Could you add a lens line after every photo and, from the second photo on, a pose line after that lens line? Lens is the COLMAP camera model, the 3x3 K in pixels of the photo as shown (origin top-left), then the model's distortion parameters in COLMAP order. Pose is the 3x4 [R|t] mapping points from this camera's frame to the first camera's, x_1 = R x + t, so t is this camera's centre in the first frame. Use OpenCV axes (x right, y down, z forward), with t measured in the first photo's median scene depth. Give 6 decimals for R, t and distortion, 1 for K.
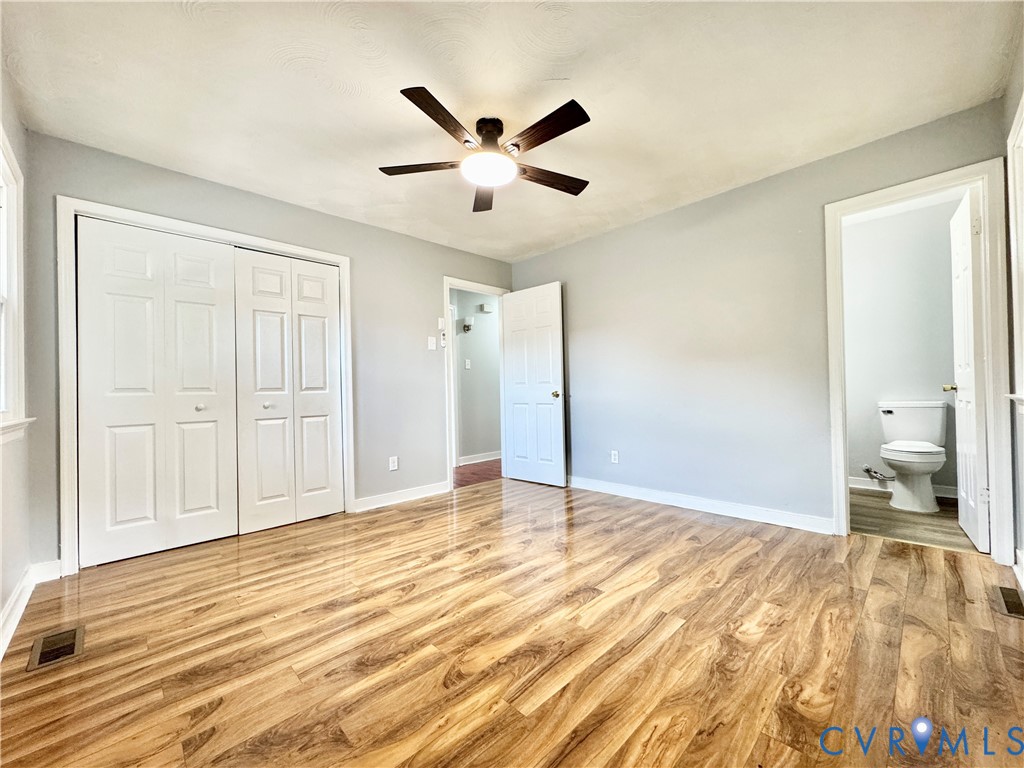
lens RADIAL K [[411.2, 0, 510.5], [0, 411.2, 385.6], [0, 0, 1]] dist [-0.000668, -0.000181]
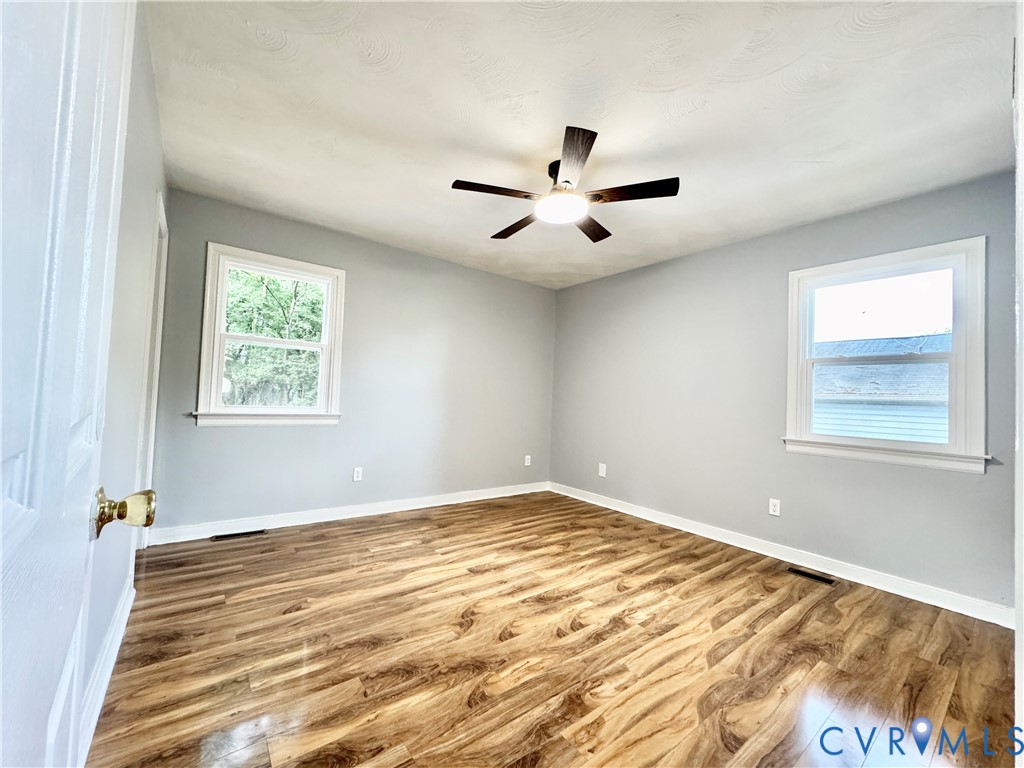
lens RADIAL K [[411.2, 0, 514.6], [0, 411.2, 384.9], [0, 0, 1]] dist [-0.000668, -0.000181]
pose [[-0.994448, -0.016623, 0.103904, -0.050800], [-0.021550, 0.998687, -0.046484, -0.028972], [-0.102995, -0.048465, -0.993500, 2.119487]]
